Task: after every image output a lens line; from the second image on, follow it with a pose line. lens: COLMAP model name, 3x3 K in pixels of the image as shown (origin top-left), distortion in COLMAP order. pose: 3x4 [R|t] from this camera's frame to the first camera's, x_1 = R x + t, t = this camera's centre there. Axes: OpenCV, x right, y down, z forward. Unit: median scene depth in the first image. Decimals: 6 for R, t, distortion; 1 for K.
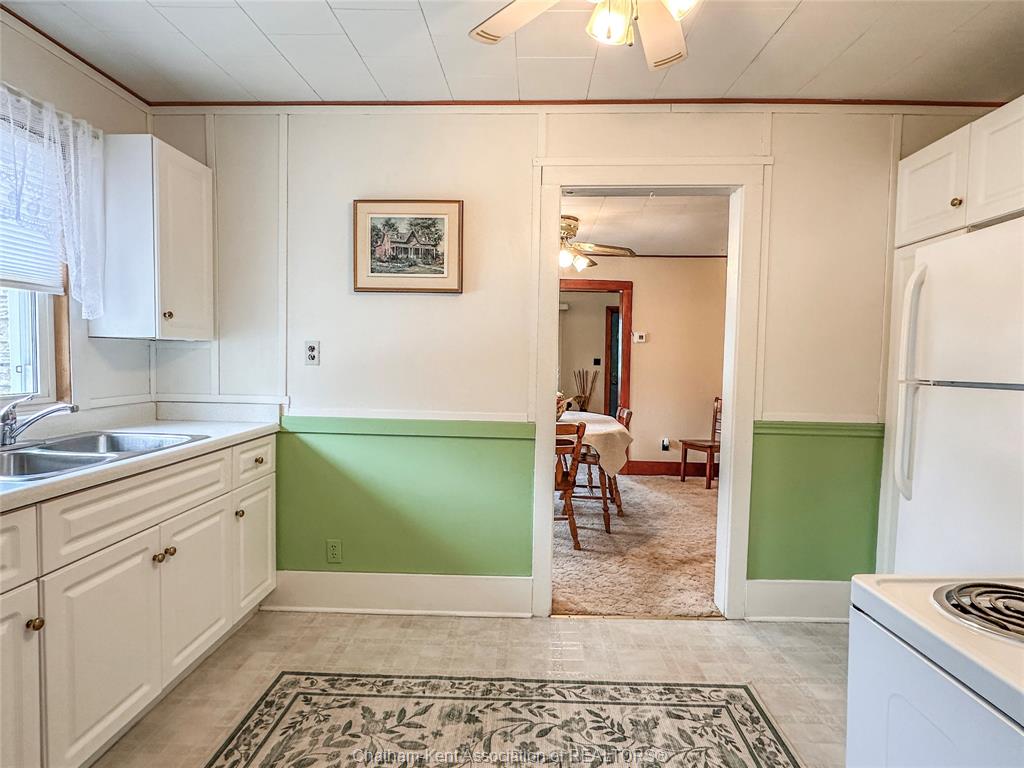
lens RADIAL K [[544.5, 0, 511.5], [0, 544.5, 390.7], [0, 0, 1]] dist [-0.003219, -0.000851]
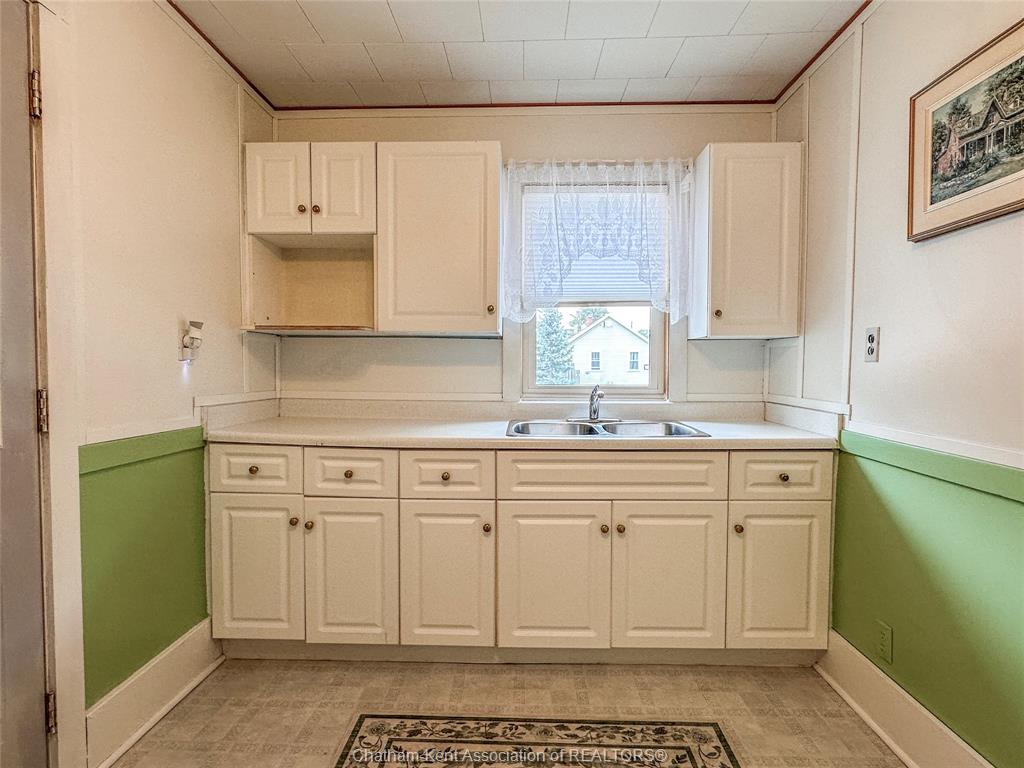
lens RADIAL K [[544.5, 0, 511.5], [0, 544.5, 390.7], [0, 0, 1]] dist [-0.003219, -0.000851]
pose [[0.003410, 0.034038, -0.999415, 0.344961], [-0.059767, 0.997641, 0.033773, -0.006264], [0.998207, 0.059617, 0.005436, 0.554275]]
